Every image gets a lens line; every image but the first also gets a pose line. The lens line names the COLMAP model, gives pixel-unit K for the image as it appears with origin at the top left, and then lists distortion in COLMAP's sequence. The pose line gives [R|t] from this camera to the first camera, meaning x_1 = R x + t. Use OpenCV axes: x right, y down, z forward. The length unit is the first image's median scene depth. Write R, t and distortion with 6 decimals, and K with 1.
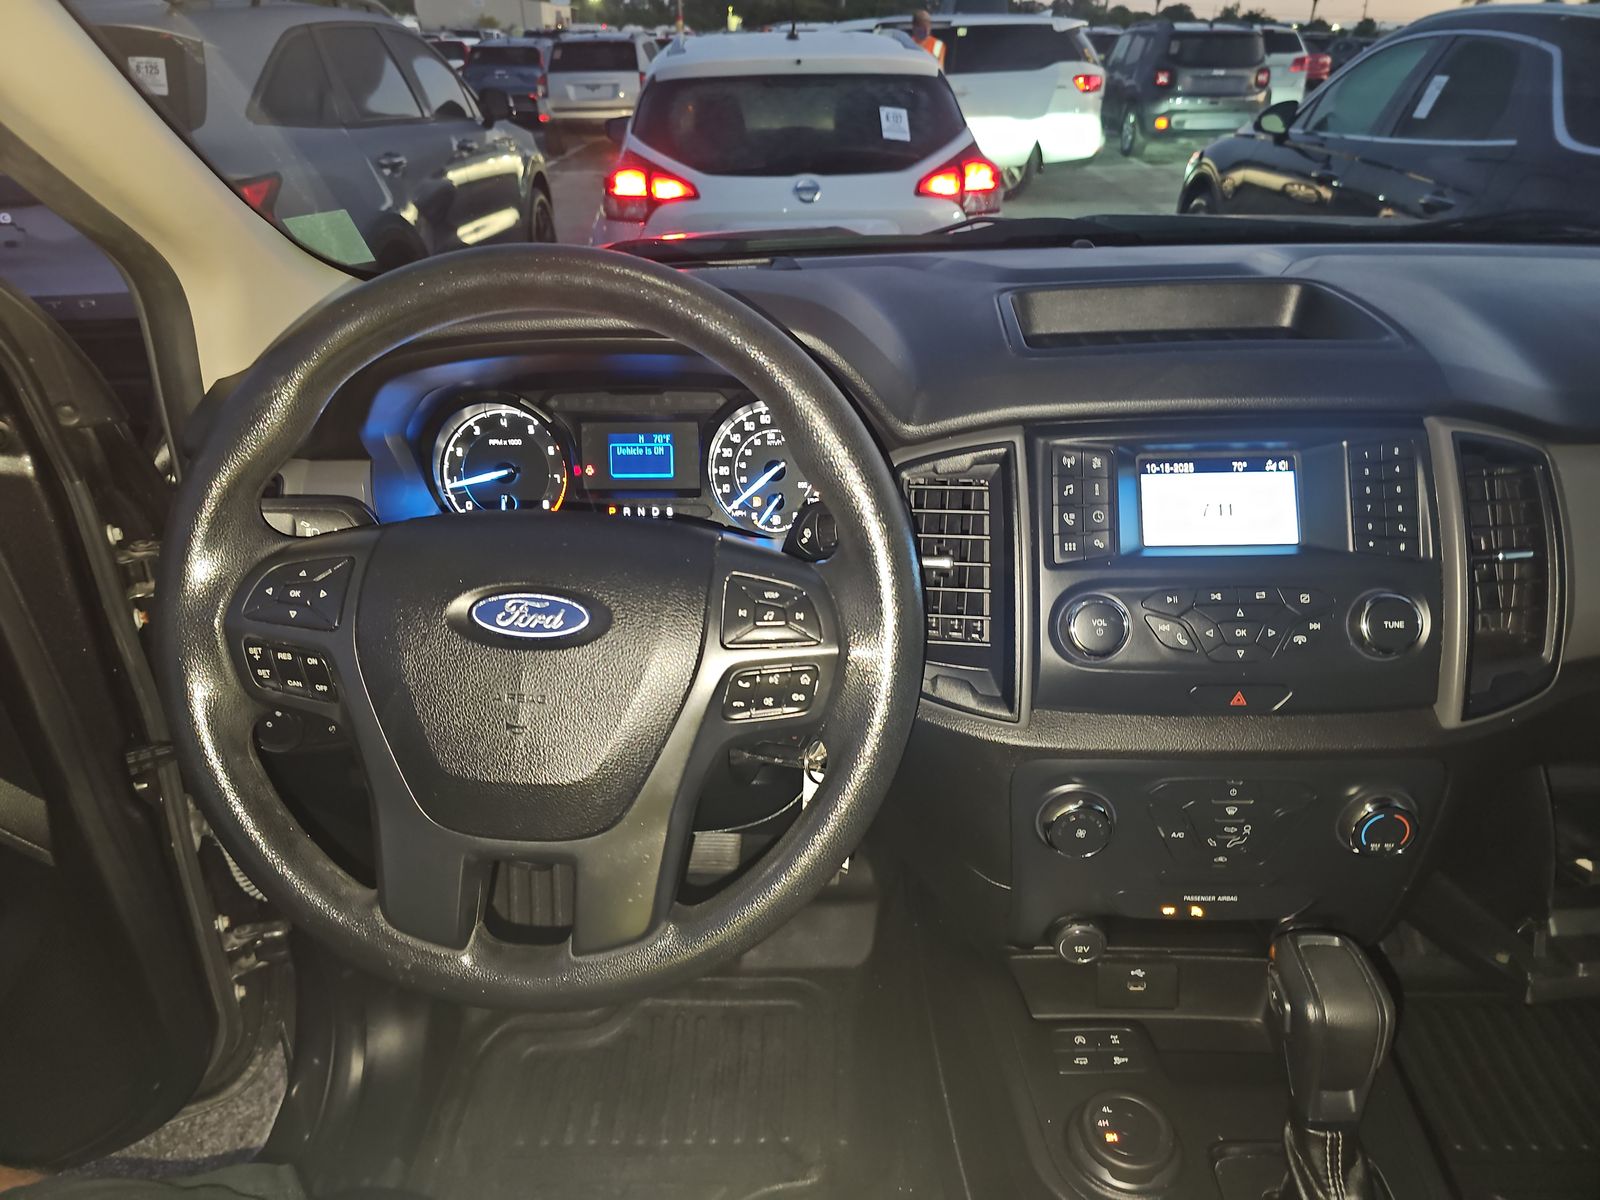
lens RADIAL K [[1068.1, 0, 794.2], [0, 1068.1, 607.4], [0, 0, 1]] dist [0.036882, -0.021512]
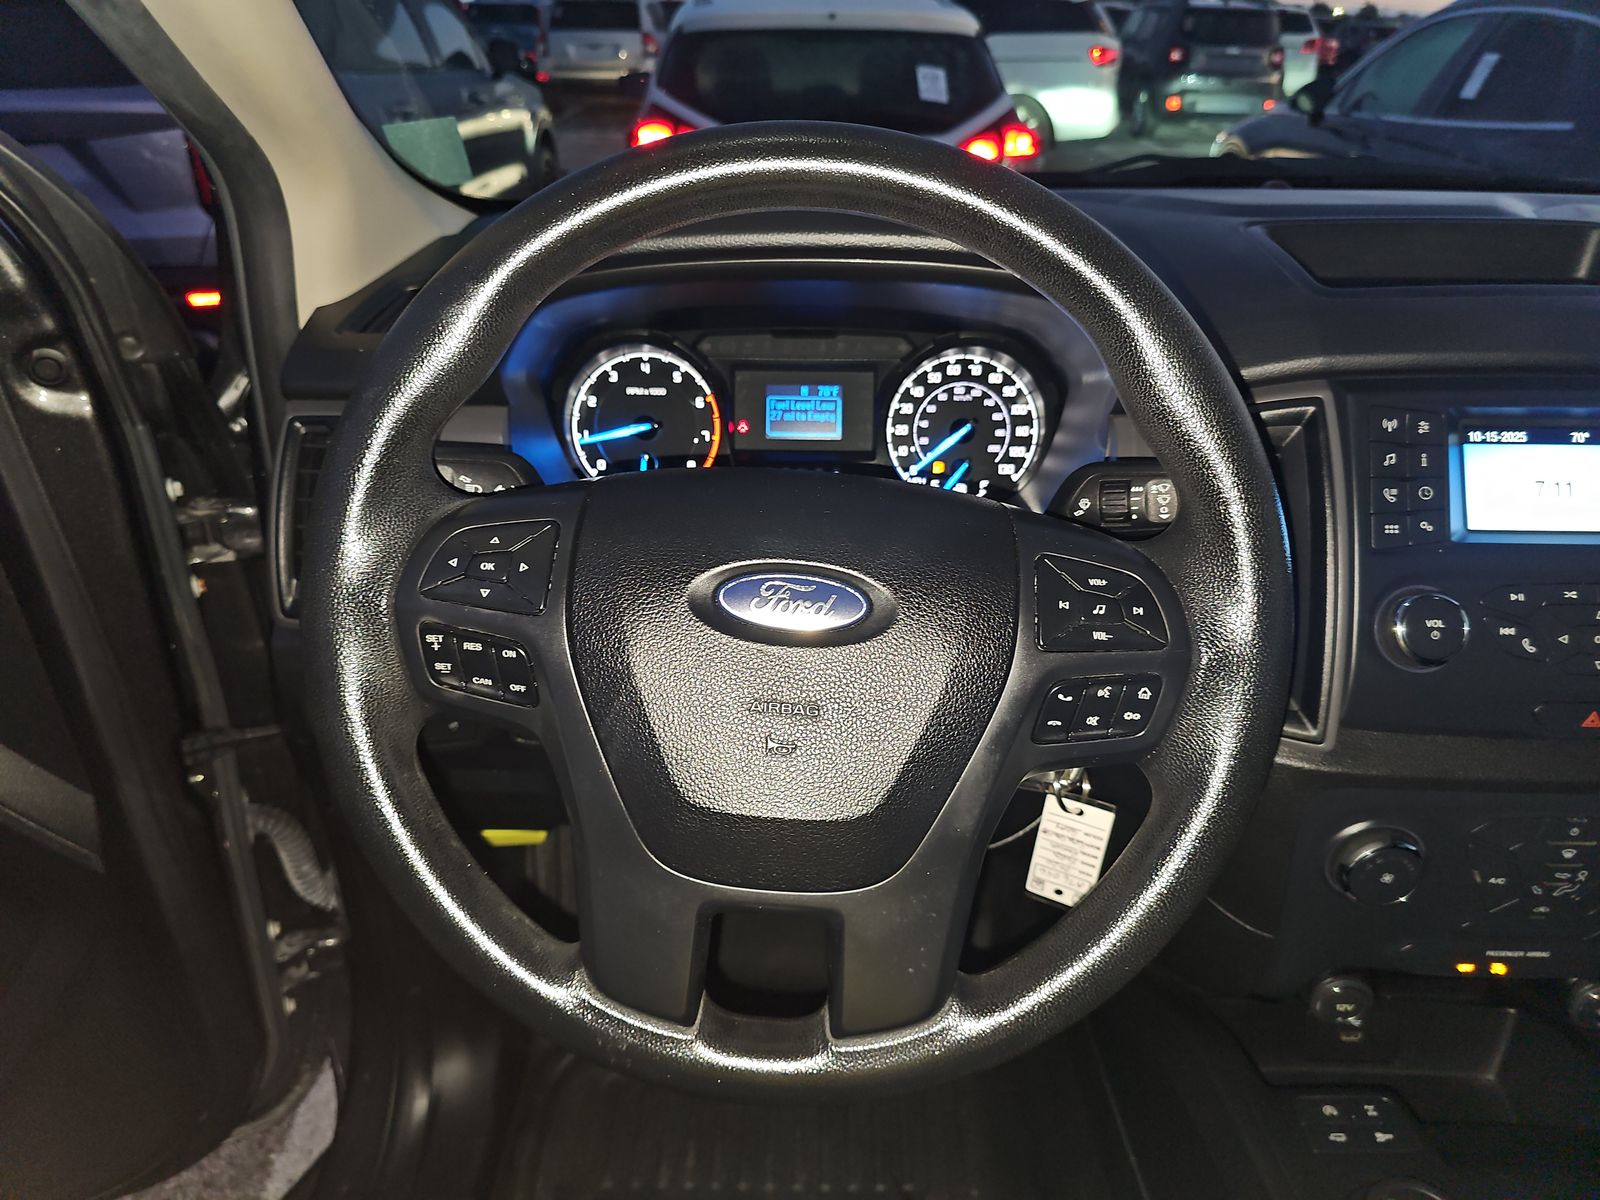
lens RADIAL K [[1068.1, 0, 786.4], [0, 1068.1, 594.2], [0, 0, 1]] dist [0.036882, -0.021512]
pose [[0.999612, 0.023157, 0.015483, -0.163309], [-0.023317, 0.999676, 0.010223, -0.003608], [-0.015241, -0.010580, 0.999828, 0.139155]]
